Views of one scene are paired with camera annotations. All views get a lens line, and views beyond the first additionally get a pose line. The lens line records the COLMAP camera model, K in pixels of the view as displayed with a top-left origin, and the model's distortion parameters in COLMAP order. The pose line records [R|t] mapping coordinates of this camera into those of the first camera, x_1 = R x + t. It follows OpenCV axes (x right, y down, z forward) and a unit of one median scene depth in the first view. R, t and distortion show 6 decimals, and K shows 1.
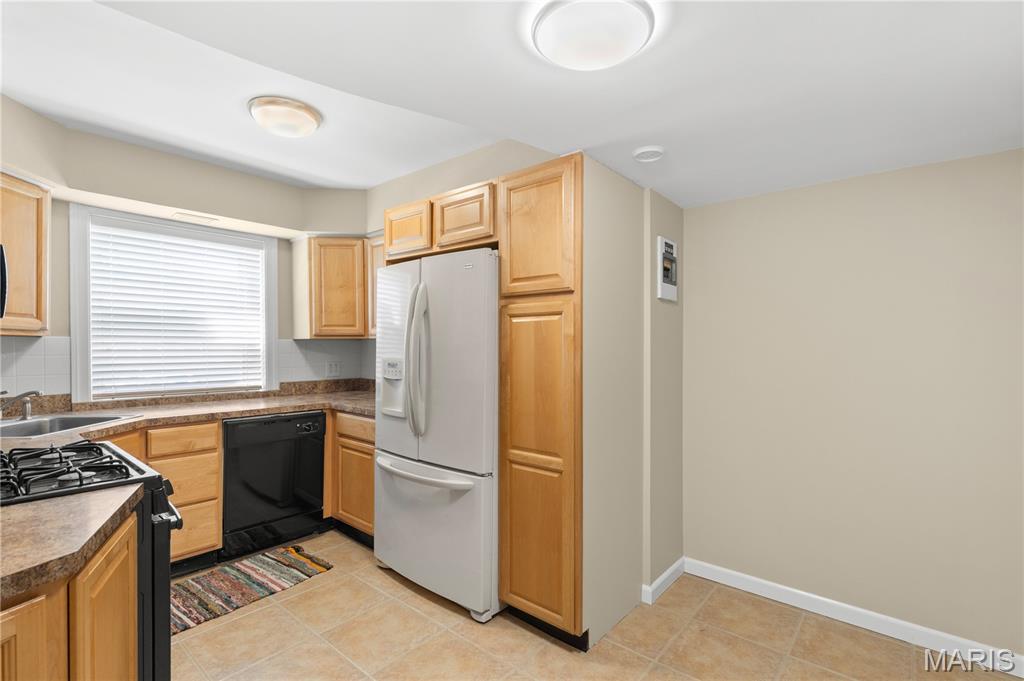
lens RADIAL K [[463.8, 0, 516.1], [0, 463.8, 346.2], [0, 0, 1]] dist [0.002445, -0.000551]
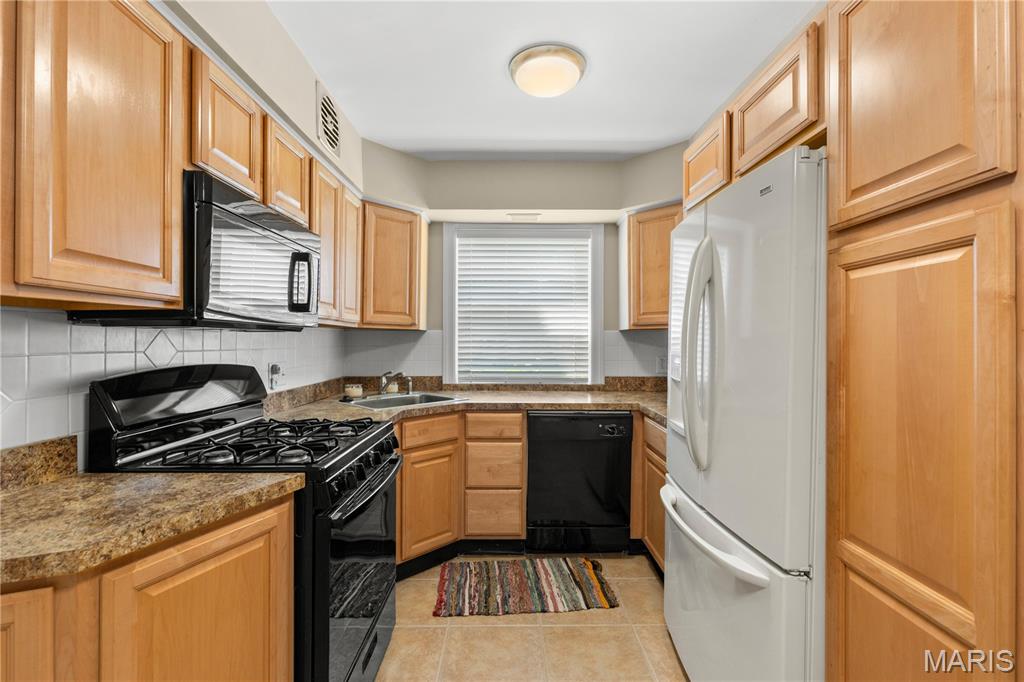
lens RADIAL K [[463.8, 0, 512.2], [0, 463.8, 340.4], [0, 0, 1]] dist [0.002445, -0.000551]
pose [[0.661706, -0.001999, -0.749761, 0.097601], [0.000299, 0.999997, -0.002402, 0.009762], [0.749763, 0.001365, 0.661705, 0.325665]]
